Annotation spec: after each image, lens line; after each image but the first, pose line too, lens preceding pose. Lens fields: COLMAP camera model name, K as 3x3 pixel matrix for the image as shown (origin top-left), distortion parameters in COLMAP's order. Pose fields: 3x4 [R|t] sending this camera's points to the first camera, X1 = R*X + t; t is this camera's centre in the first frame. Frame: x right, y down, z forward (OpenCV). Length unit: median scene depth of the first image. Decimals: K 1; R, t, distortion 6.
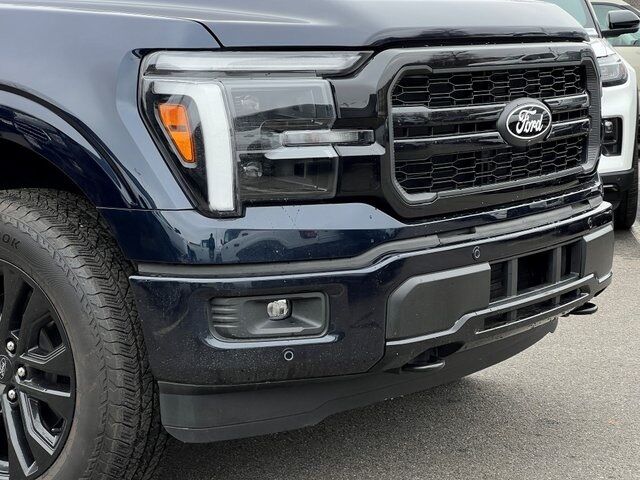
lens RADIAL K [[1450.5, 0, 320.0], [0, 1450.5, 240.0], [0, 0, 1]] dist [0.039876, 0.073126]
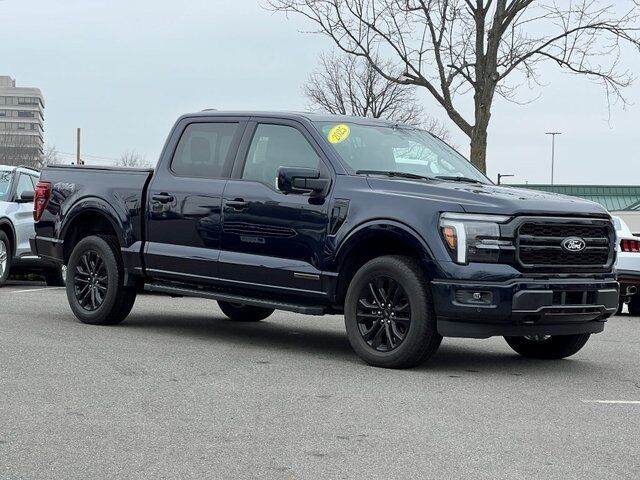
lens RADIAL K [[1450.5, 0, 320.0], [0, 1450.5, 240.0], [0, 0, 1]] dist [0.039876, 0.073126]
pose [[0.973429, 0.070672, -0.217809, 0.308831], [-0.093154, 0.991135, -0.094731, 0.250921], [0.209183, 0.112504, 0.971383, -2.081512]]
